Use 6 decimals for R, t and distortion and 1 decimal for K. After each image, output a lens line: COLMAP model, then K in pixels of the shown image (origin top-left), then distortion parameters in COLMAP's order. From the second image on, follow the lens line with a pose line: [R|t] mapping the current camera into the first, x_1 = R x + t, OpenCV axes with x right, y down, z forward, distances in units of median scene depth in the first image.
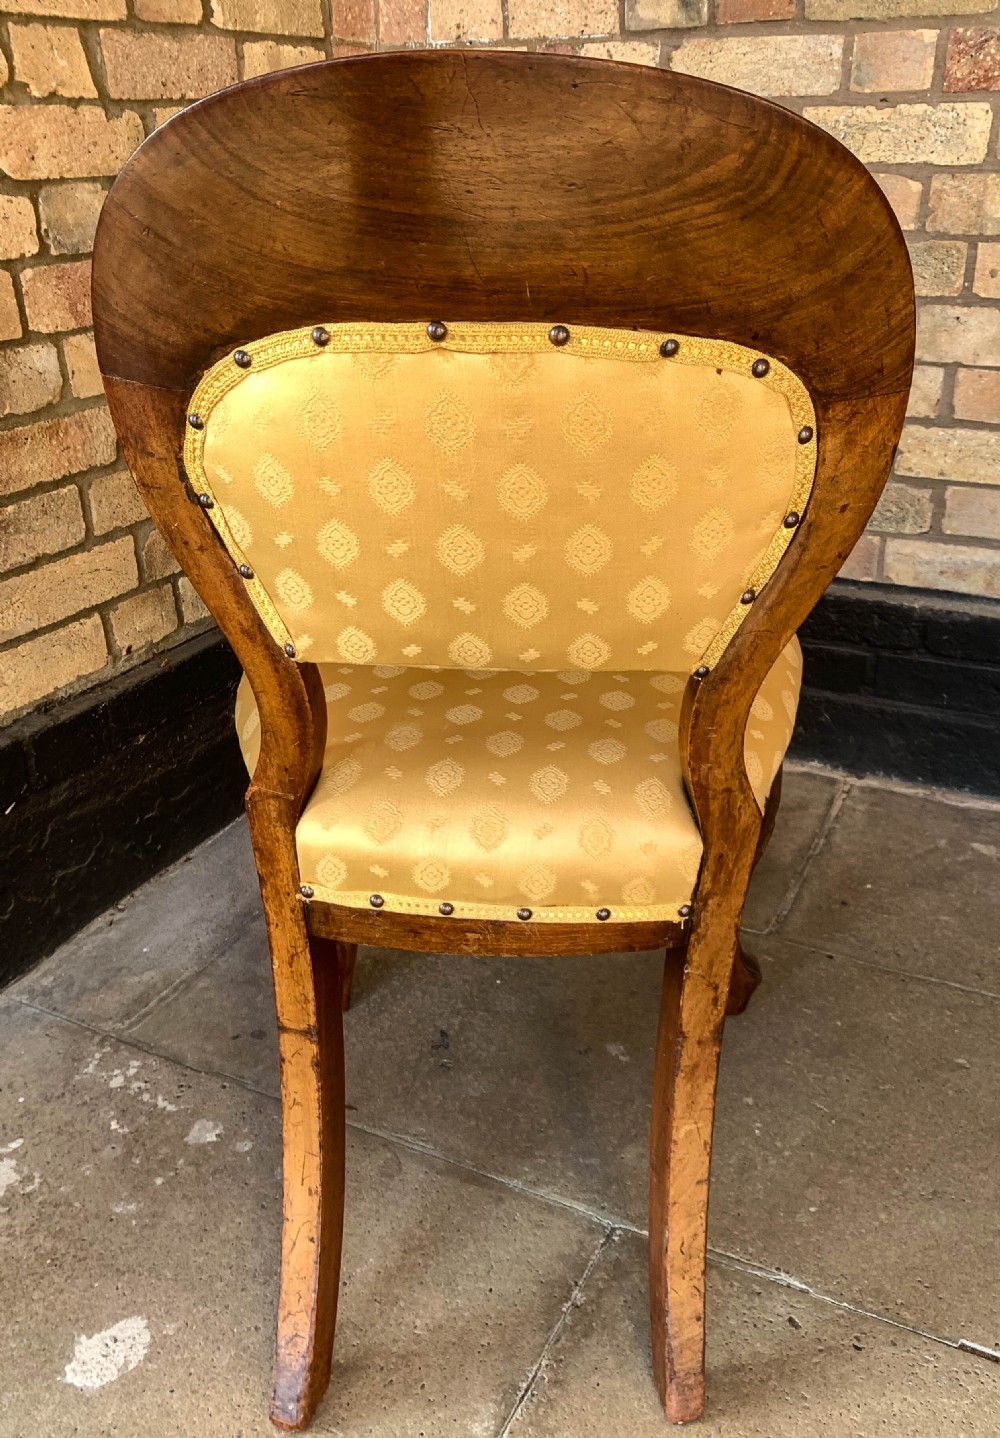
lens RADIAL K [[1226.3, 0, 531.5], [0, 1226.3, 723.1], [0, 0, 1]] dist [-0.016579, 0.019649]
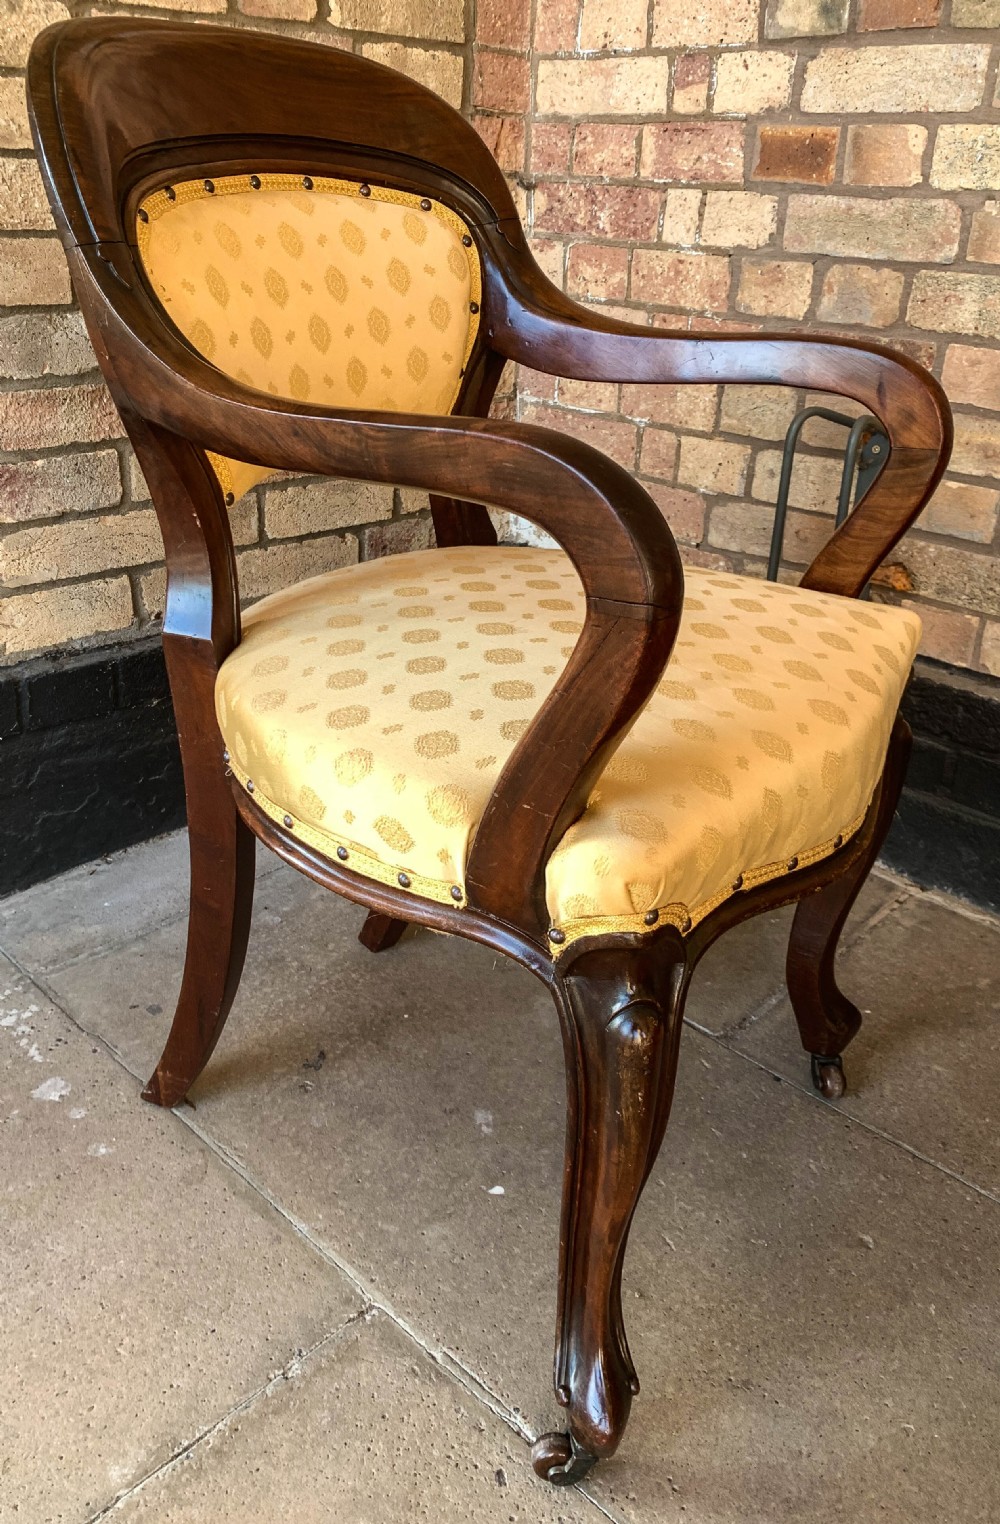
lens RADIAL K [[1219.5, 0, 485.6], [0, 1219.5, 704.6], [0, 0, 1]] dist [0.002322, -0.000669]
pose [[0.946282, 0.165766, -0.277620, 0.236504], [-0.177370, 0.983997, -0.017034, -0.017729], [0.270353, 0.065361, 0.960540, 0.093188]]
